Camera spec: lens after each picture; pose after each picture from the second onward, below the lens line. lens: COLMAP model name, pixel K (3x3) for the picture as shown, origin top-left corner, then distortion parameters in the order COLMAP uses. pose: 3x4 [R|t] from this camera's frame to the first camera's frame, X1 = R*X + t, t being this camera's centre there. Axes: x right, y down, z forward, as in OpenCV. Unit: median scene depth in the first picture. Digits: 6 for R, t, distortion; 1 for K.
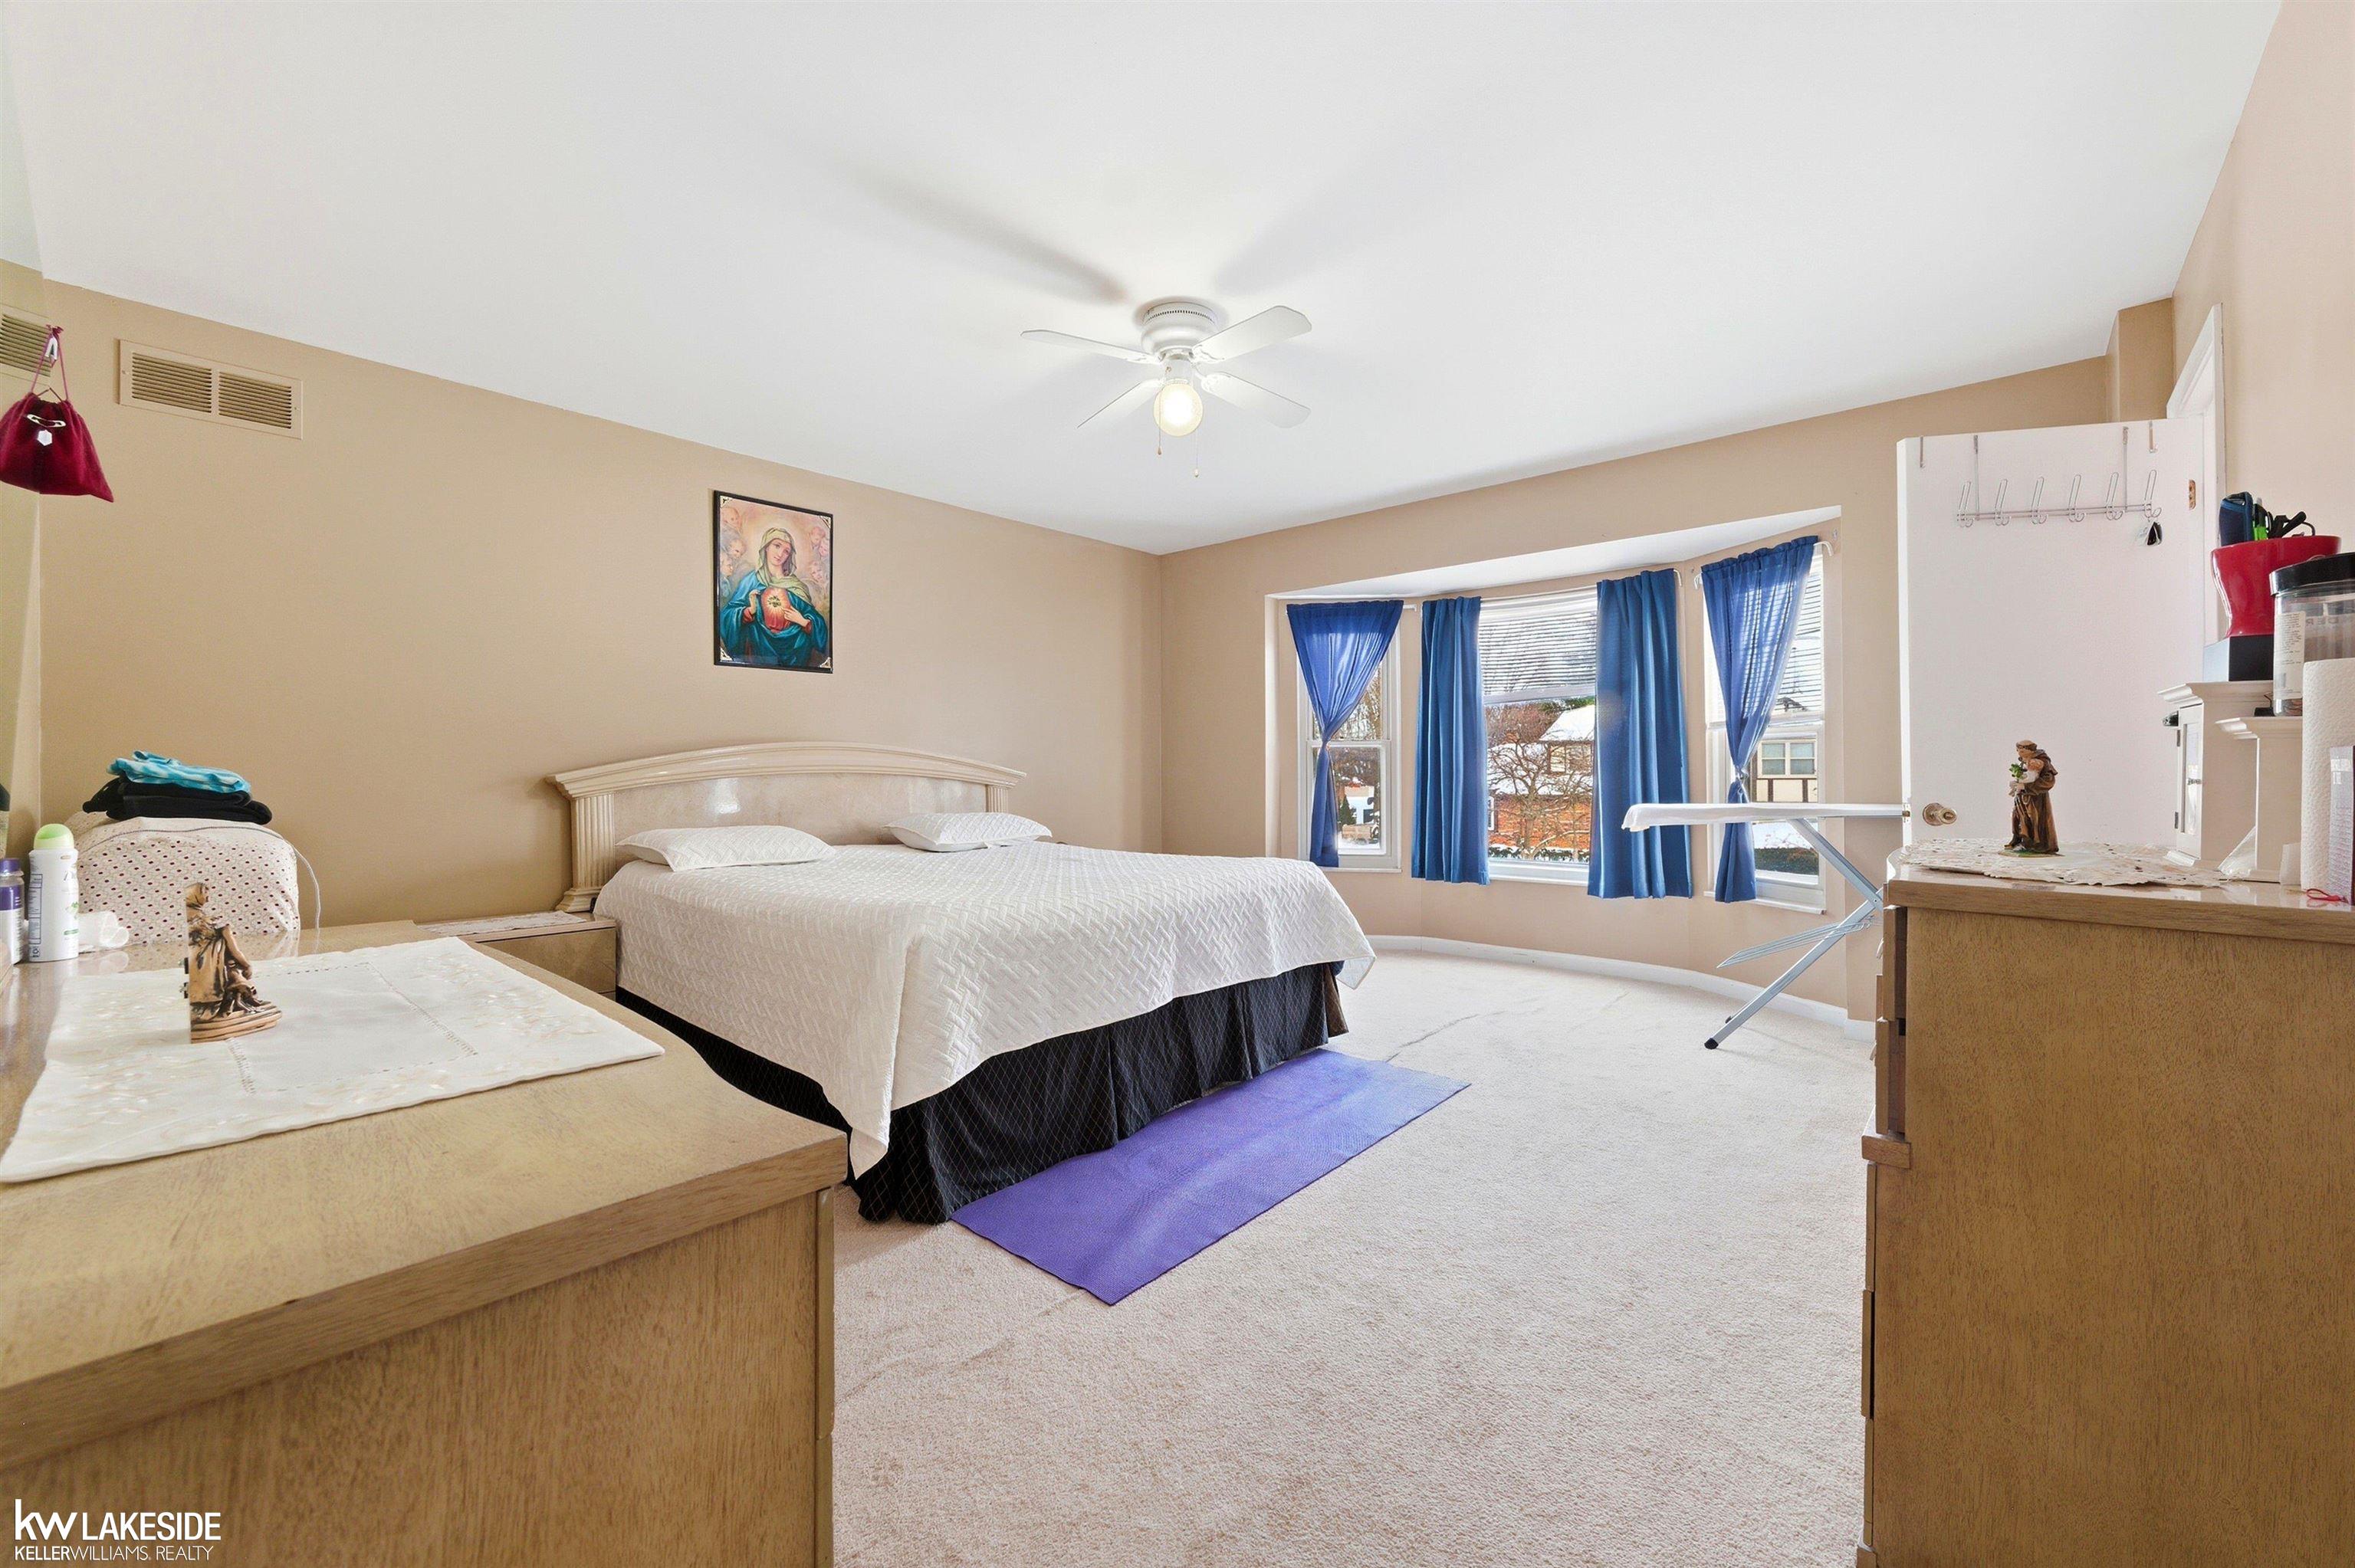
lens RADIAL K [[940.3, 0, 1171.0], [0, 940.3, 777.4], [0, 0, 1]] dist [-0.001534, -0.000130]
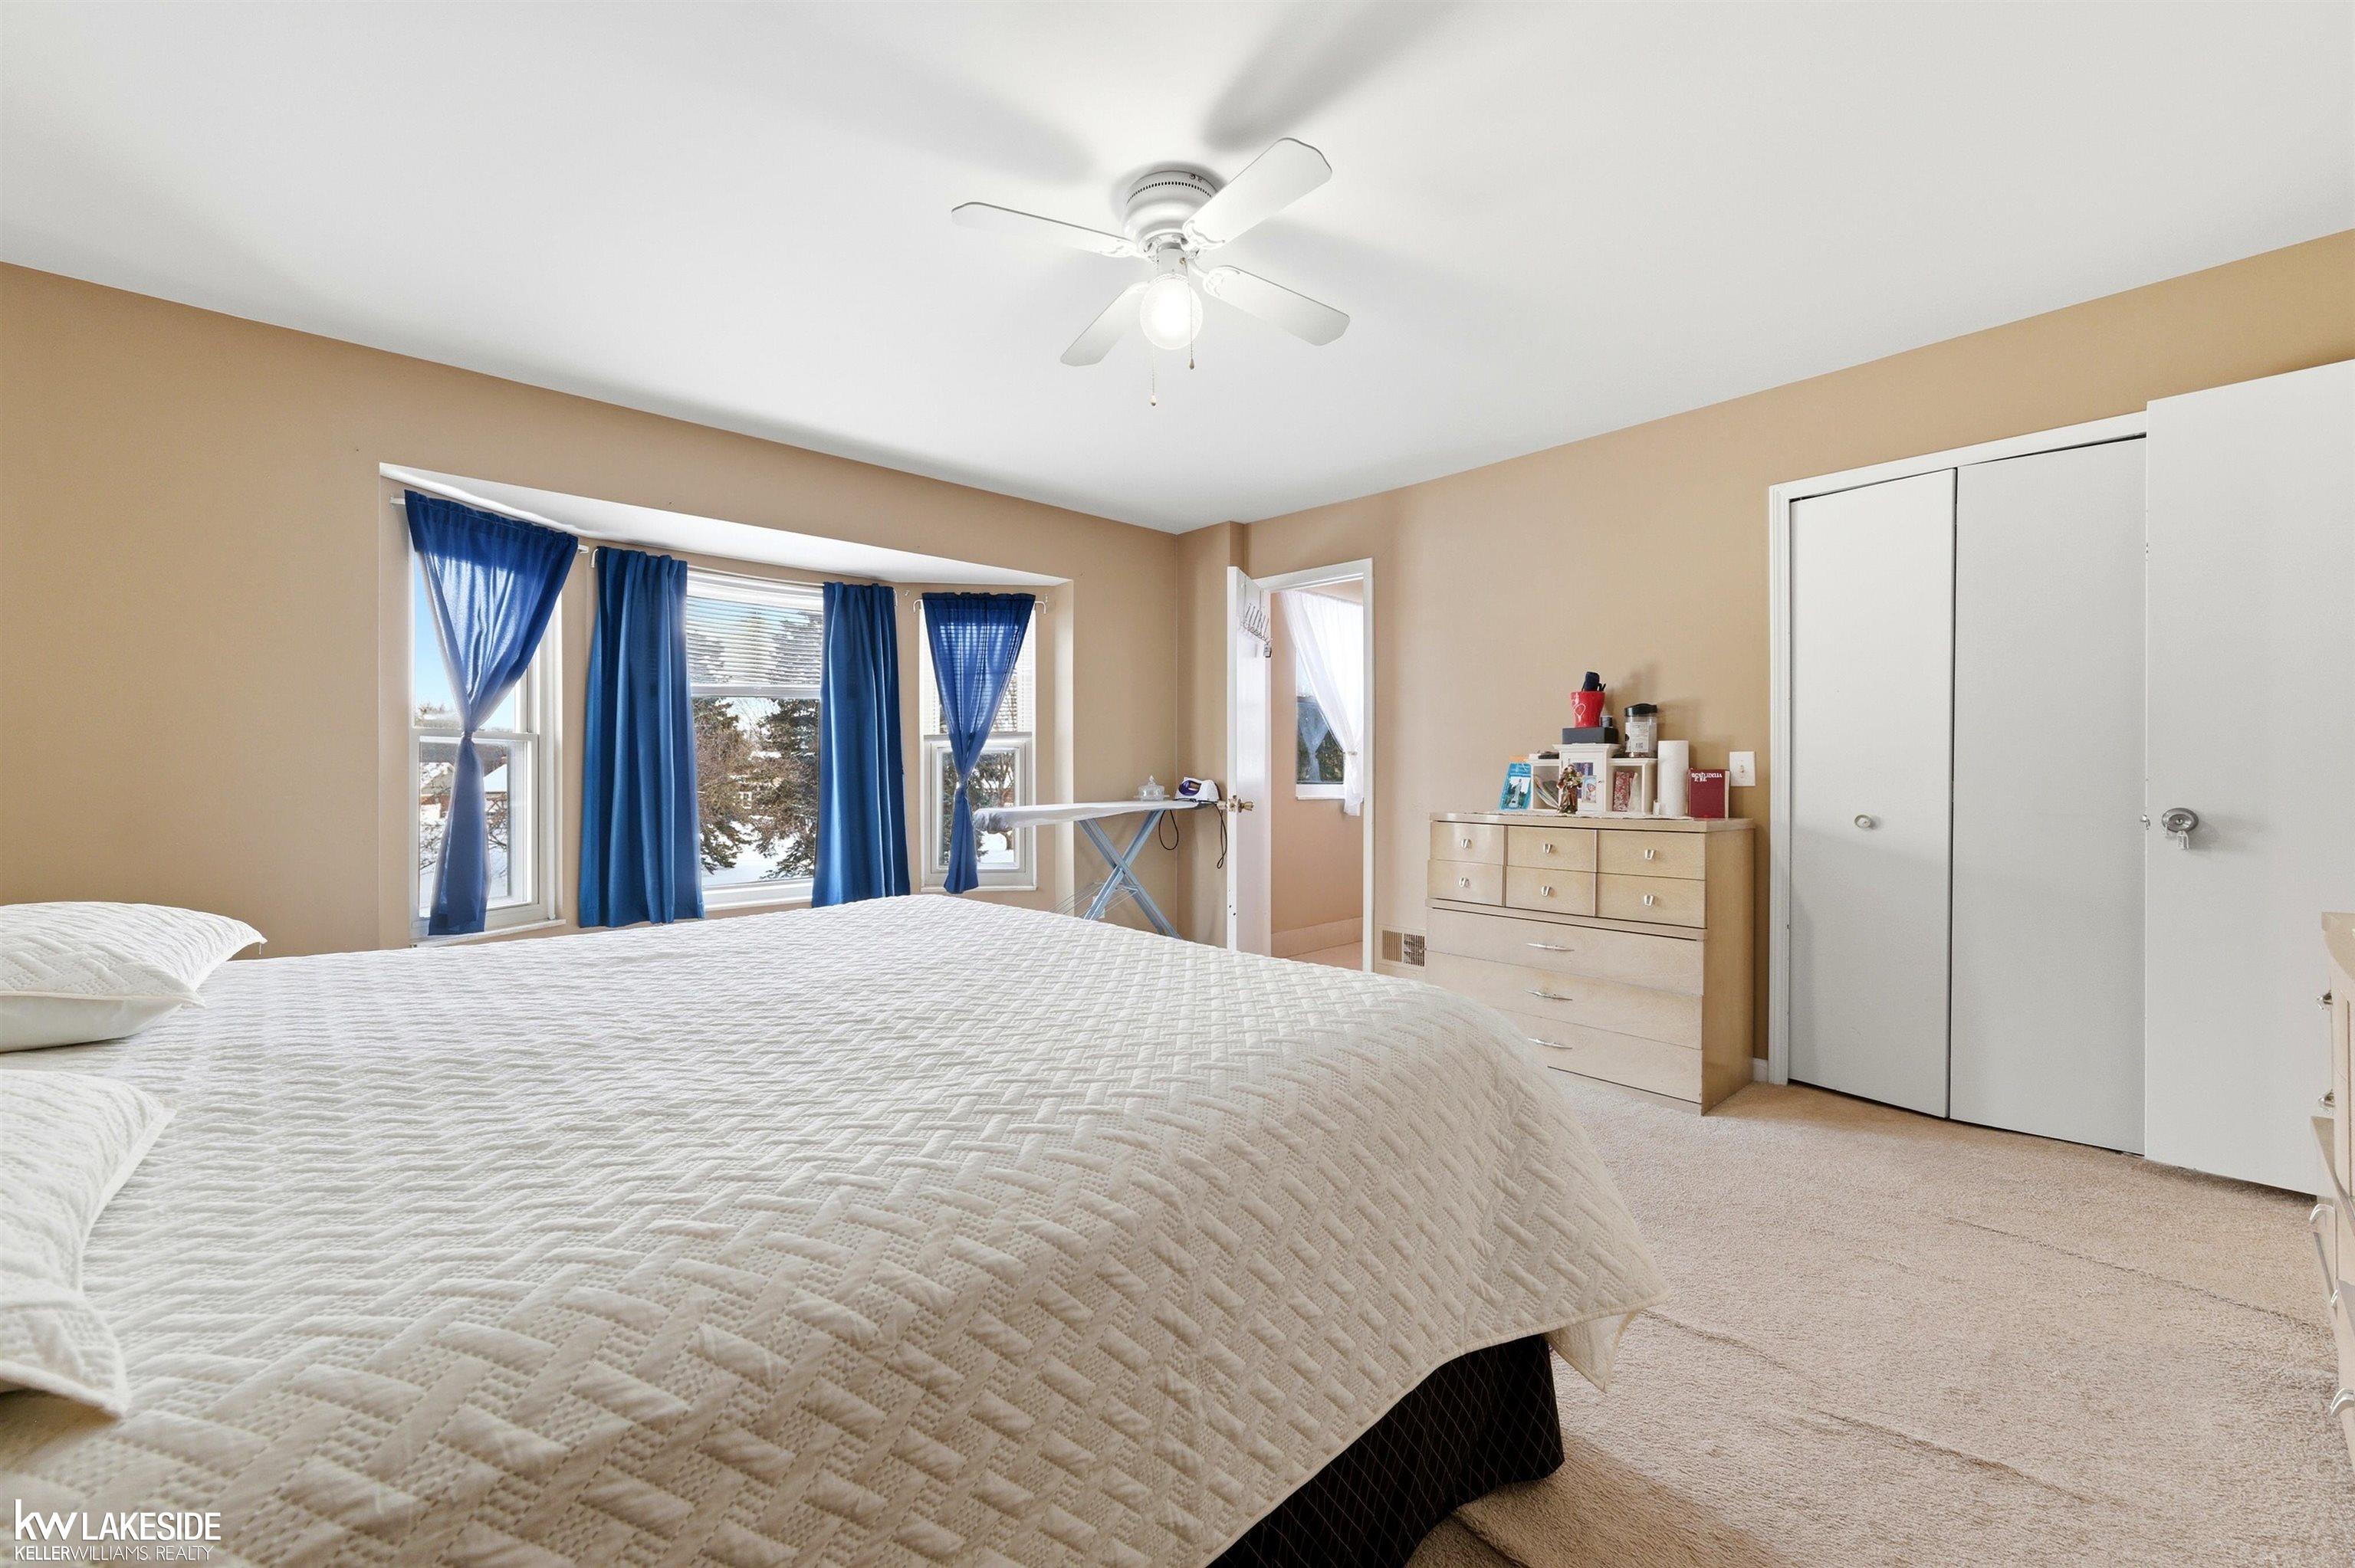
lens RADIAL K [[940.3, 0, 1171.0], [0, 940.3, 777.4], [0, 0, 1]] dist [-0.001534, -0.000130]
pose [[0.132611, -0.005211, 0.991154, -0.485100], [-0.007152, 0.999955, 0.006214, -0.016185], [-0.991142, -0.007913, 0.132568, 0.549410]]
